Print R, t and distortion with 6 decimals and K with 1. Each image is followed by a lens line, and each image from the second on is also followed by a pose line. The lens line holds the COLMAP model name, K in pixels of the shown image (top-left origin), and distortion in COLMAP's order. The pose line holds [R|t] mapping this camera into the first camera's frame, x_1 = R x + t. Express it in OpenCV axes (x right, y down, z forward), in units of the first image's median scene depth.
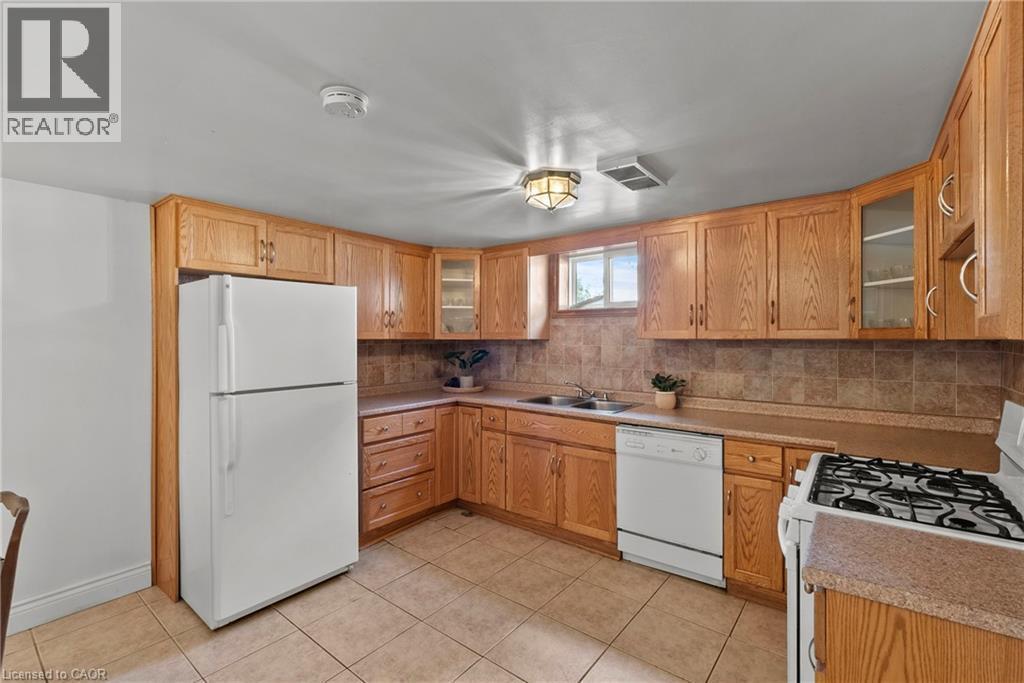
lens RADIAL K [[449.7, 0, 508.5], [0, 449.7, 339.5], [0, 0, 1]] dist [-0.007959, 0.000318]
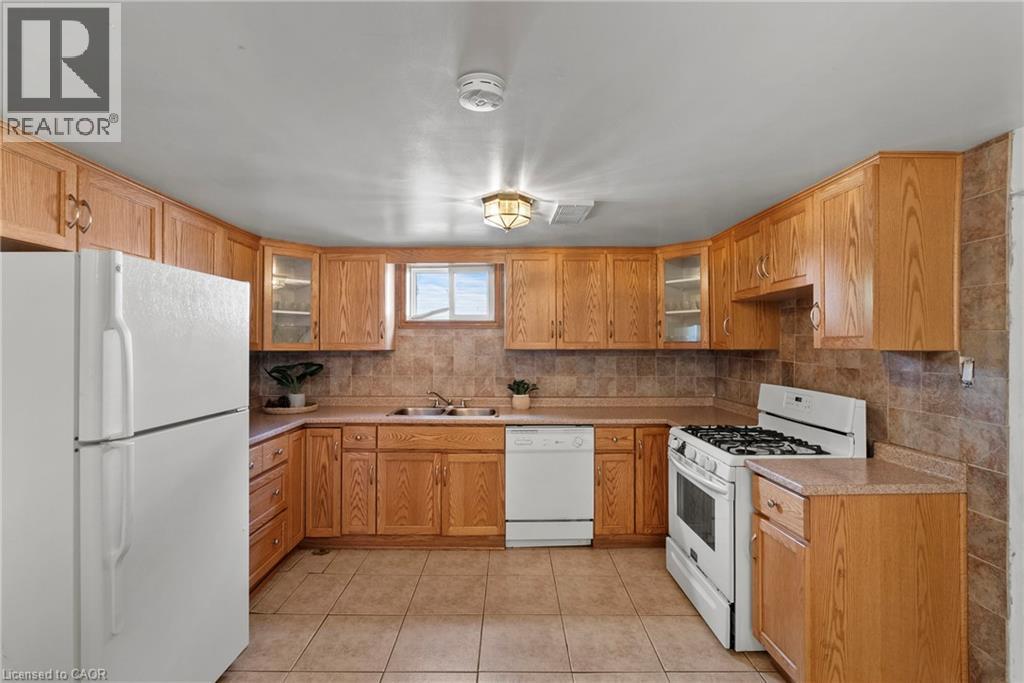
lens RADIAL K [[449.7, 0, 495.5], [0, 449.7, 344.6], [0, 0, 1]] dist [-0.007959, 0.000318]
pose [[0.786710, 0.002523, 0.617318, -0.452801], [0.003203, 0.999962, -0.008168, -0.004392], [-0.617315, 0.008403, 0.786671, 0.136296]]
